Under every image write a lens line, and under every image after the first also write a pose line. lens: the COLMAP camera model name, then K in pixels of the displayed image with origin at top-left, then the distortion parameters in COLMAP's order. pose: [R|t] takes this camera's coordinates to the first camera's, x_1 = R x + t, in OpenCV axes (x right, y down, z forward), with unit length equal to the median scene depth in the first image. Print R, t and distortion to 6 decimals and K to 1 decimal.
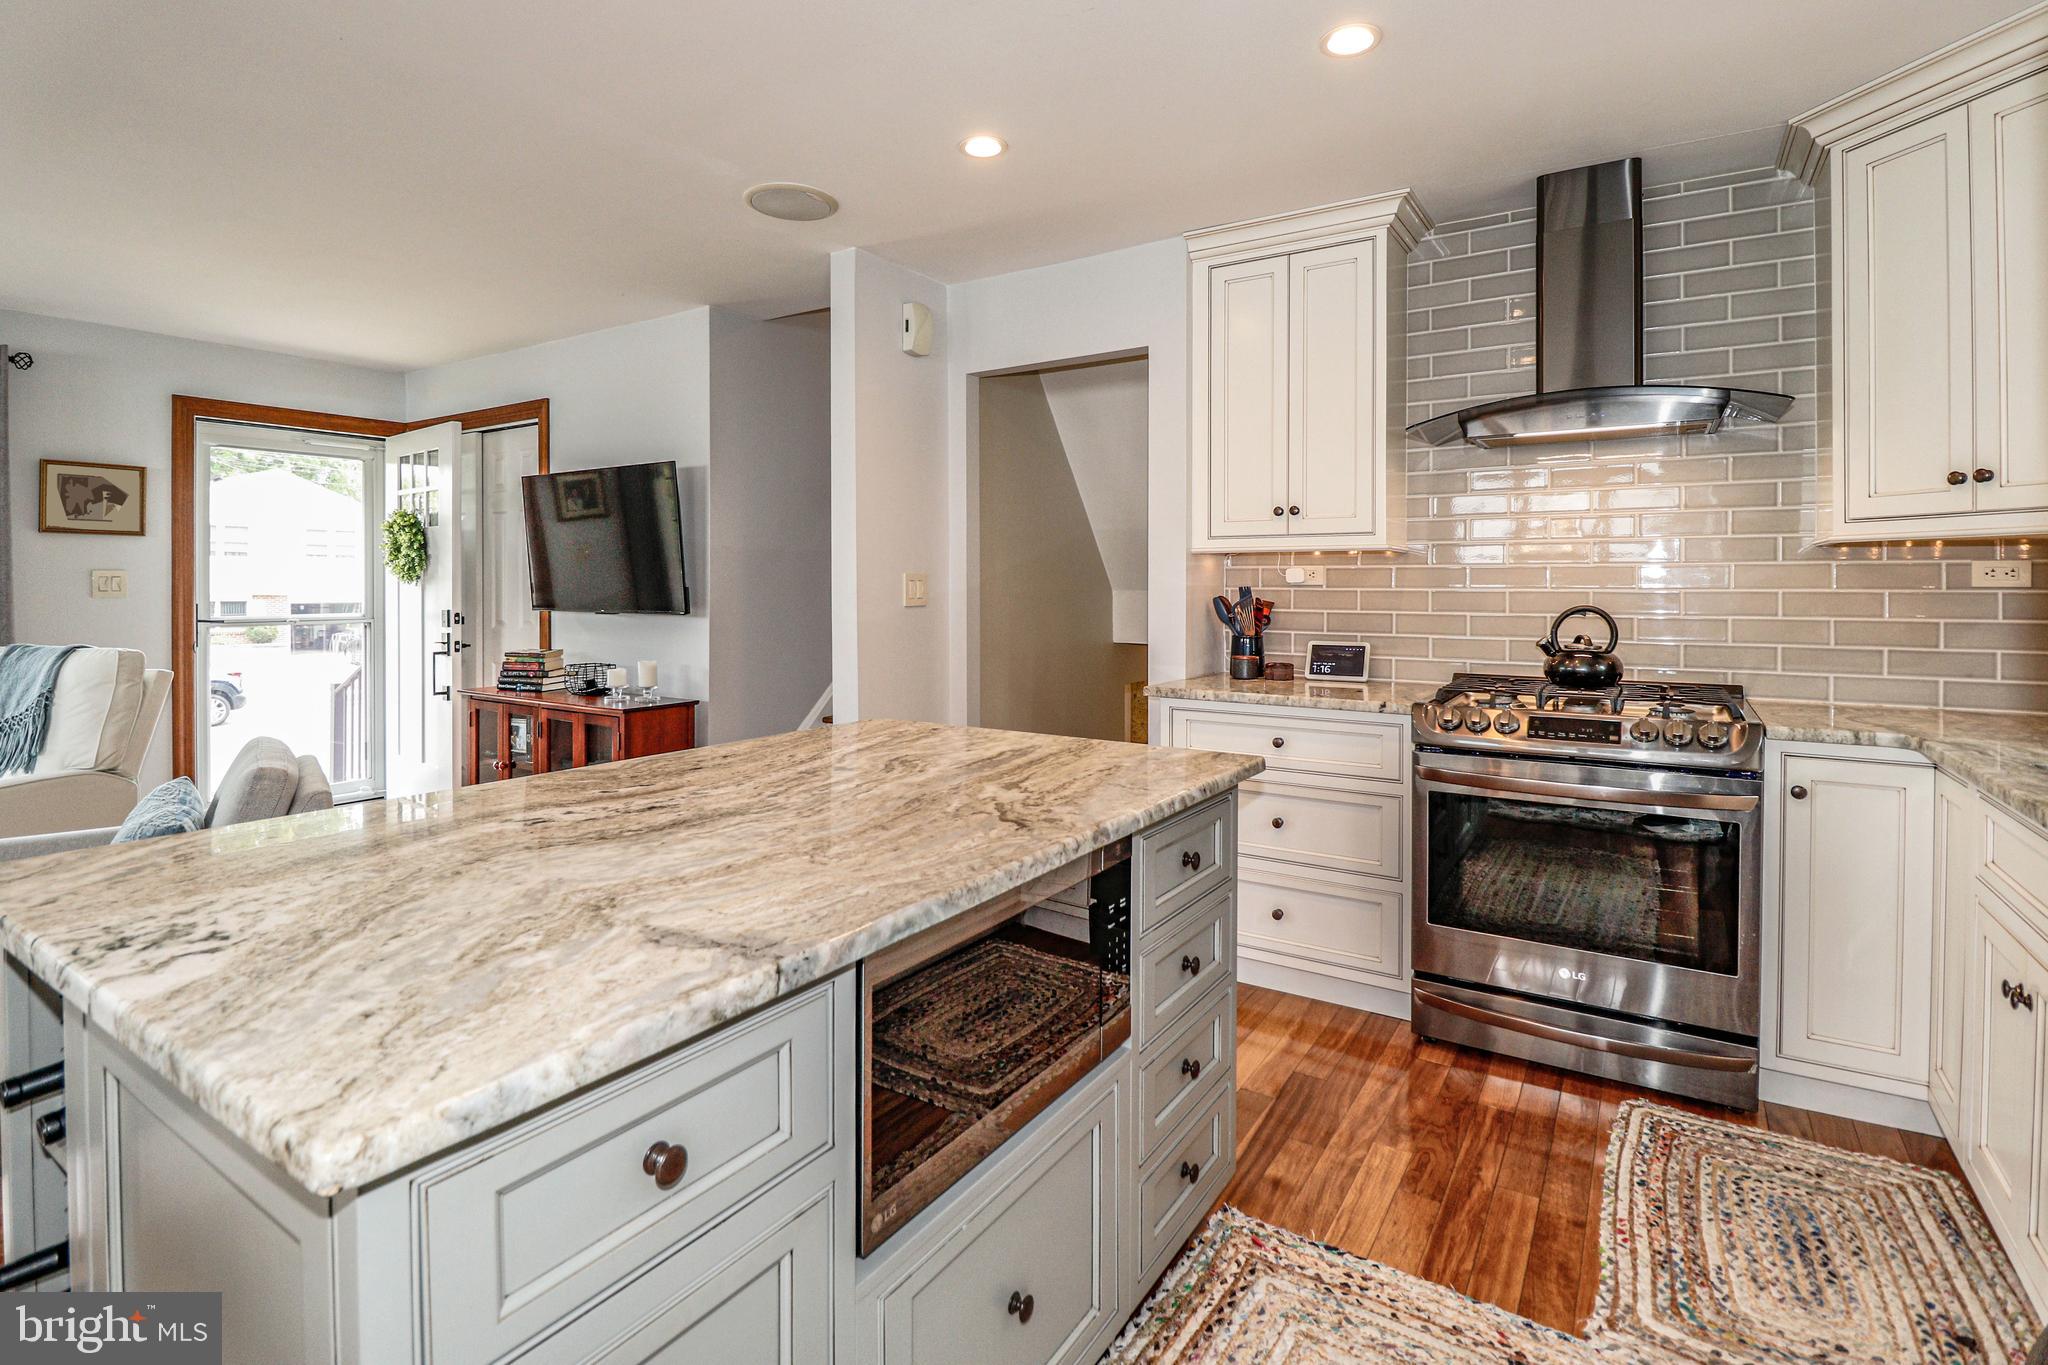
lens RADIAL K [[993.1, 0, 1091.2], [0, 993.1, 593.6], [0, 0, 1]] dist [-0.032097, -0.000410]
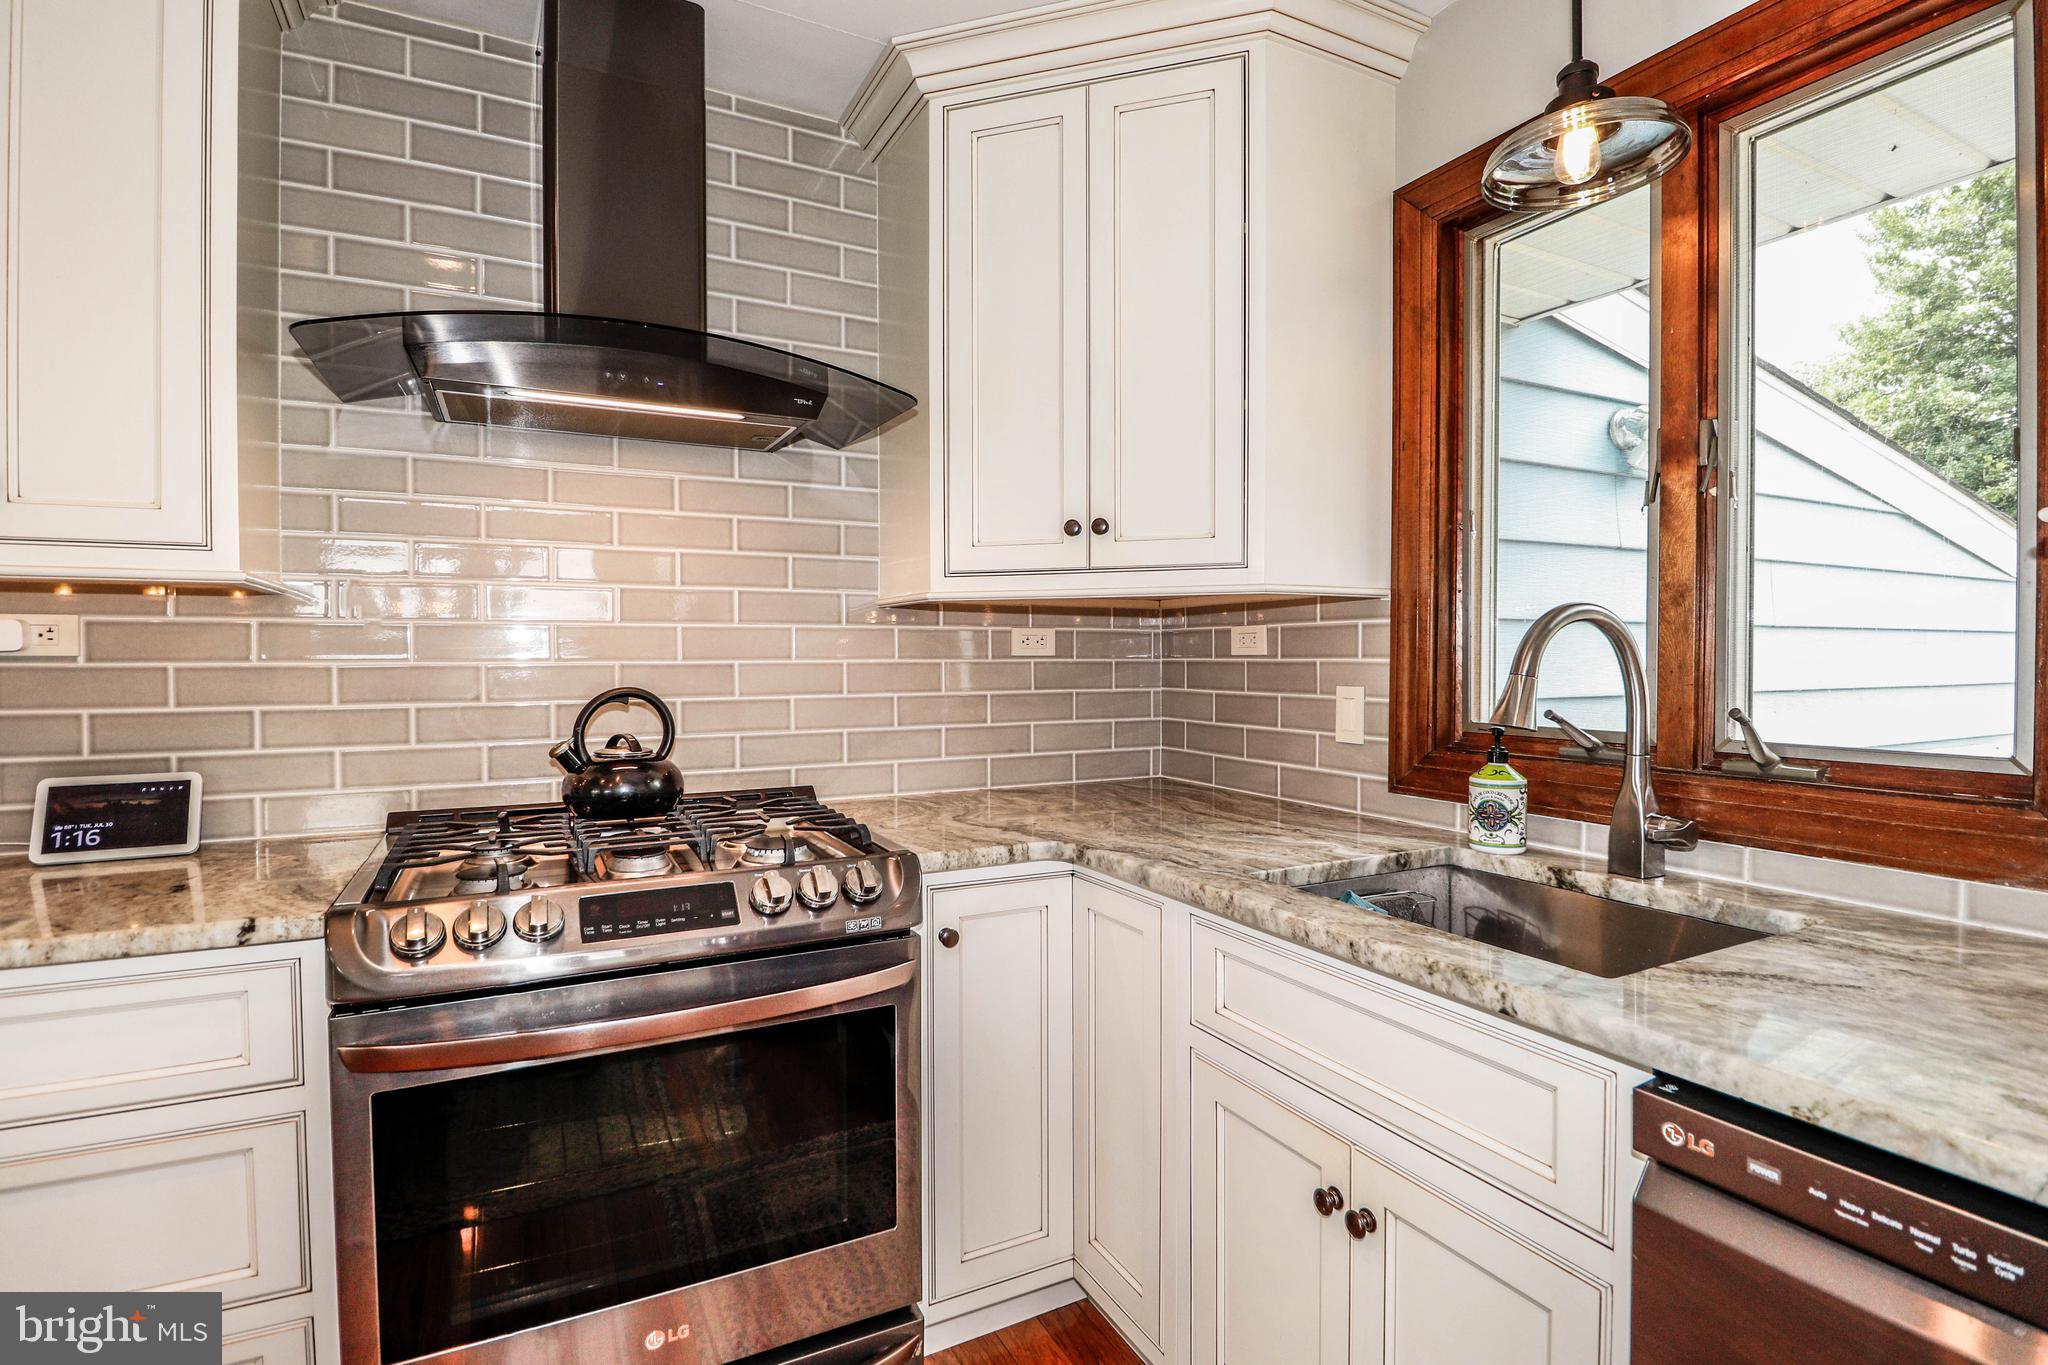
lens RADIAL K [[937.9, 0, 974.5], [0, 937.9, 677.6], [0, 0, 1]] dist [-0.000923, -0.010299]
pose [[0.562211, -0.021827, 0.826705, 0.111450], [0.009807, 0.999757, 0.019727, -0.003202], [-0.826935, -0.002983, 0.562289, 0.409586]]
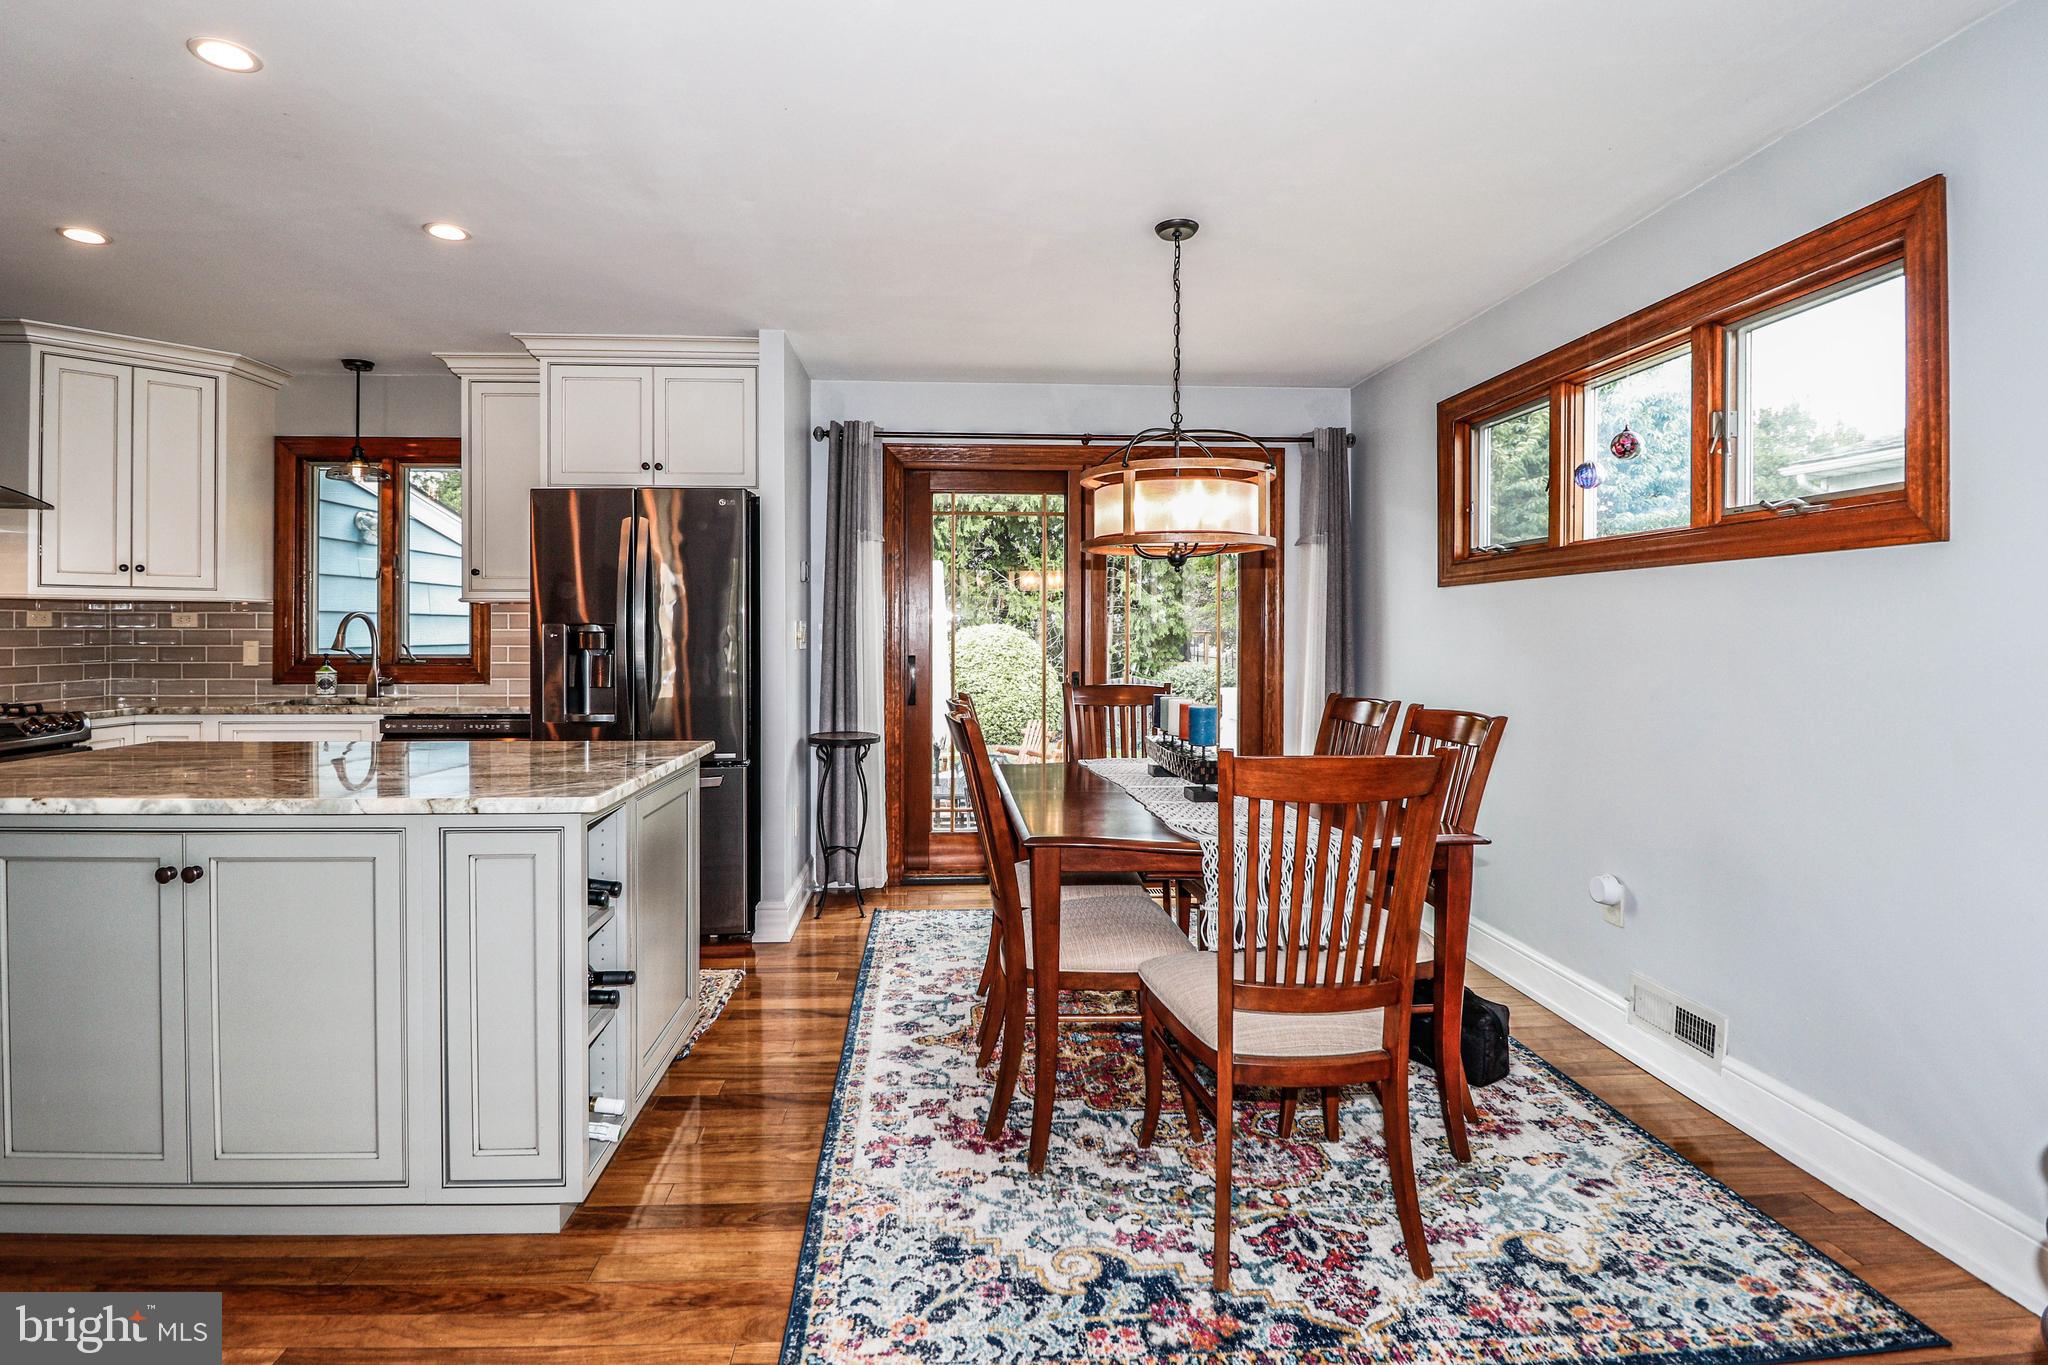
lens RADIAL K [[973.0, 0, 1000.7], [0, 973.0, 624.7], [0, 0, 1]] dist [0.000487, -0.000348]
pose [[-0.576614, 0.000051, 0.817017, -1.074975], [0.002263, 0.999996, 0.001535, -0.006599], [-0.817014, 0.002734, -0.576612, 0.473473]]
